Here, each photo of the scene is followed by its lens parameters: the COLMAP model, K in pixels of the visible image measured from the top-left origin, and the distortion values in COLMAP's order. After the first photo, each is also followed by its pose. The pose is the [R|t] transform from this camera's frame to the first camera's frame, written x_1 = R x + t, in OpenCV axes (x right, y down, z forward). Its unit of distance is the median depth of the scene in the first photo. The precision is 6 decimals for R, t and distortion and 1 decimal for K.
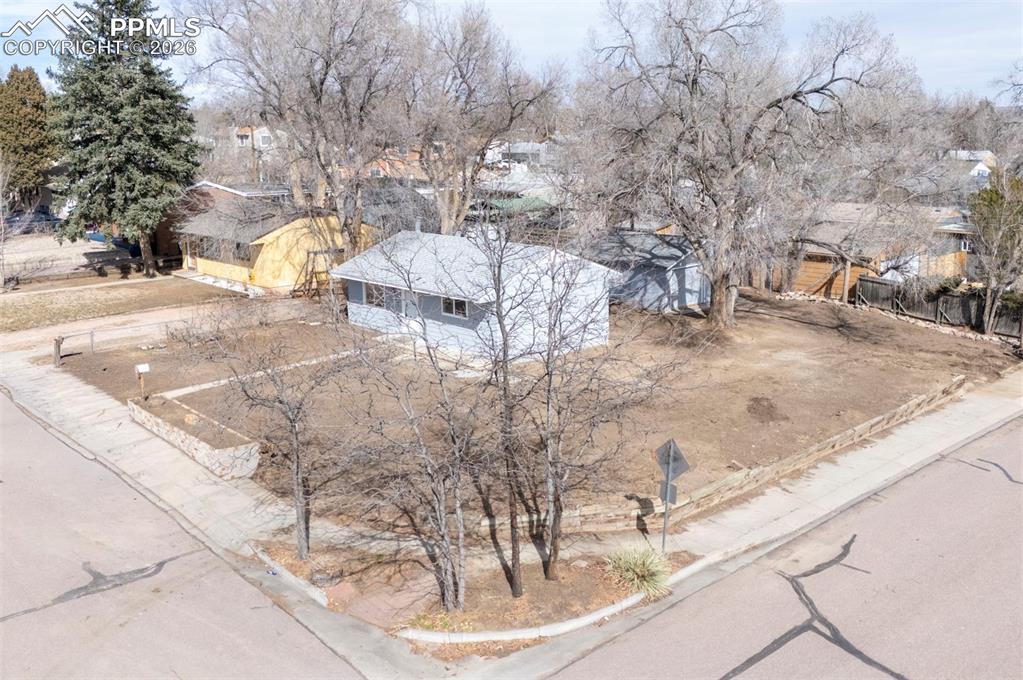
lens RADIAL K [[897.8, 0, 514.1], [0, 897.8, 340.7], [0, 0, 1]] dist [0.020289, -0.000461]
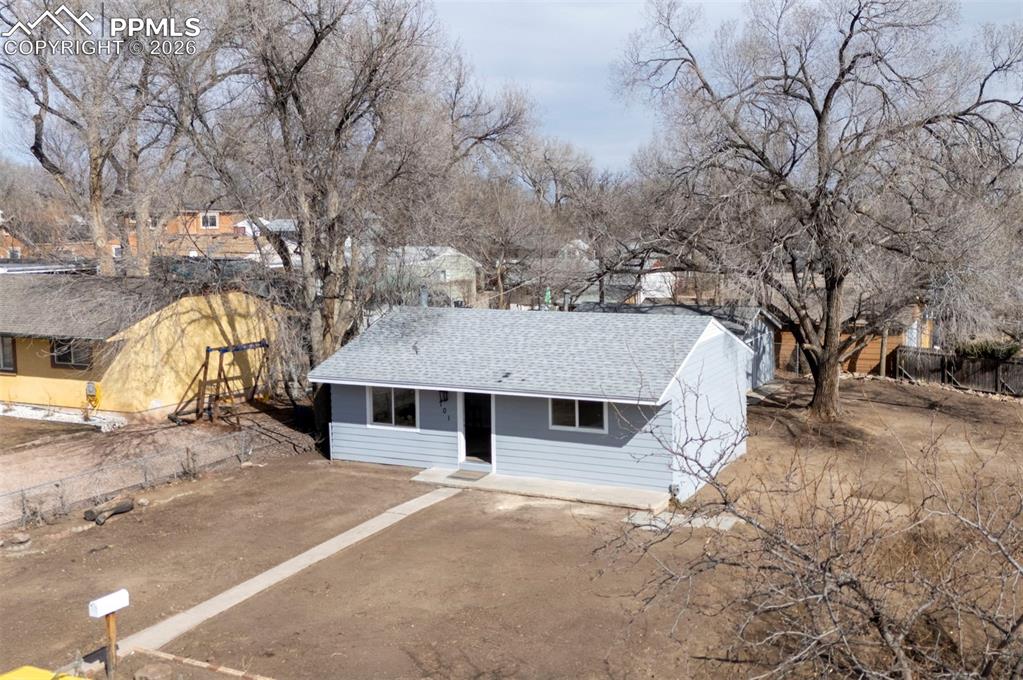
lens RADIAL K [[897.8, 0, 511.4], [0, 897.8, 336.9], [0, 0, 1]] dist [0.020289, -0.000461]
pose [[0.908258, -0.038349, 0.416650, -0.326183], [0.089402, 0.990581, -0.103714, -0.026710], [-0.408749, 0.131448, 0.903131, 0.393161]]
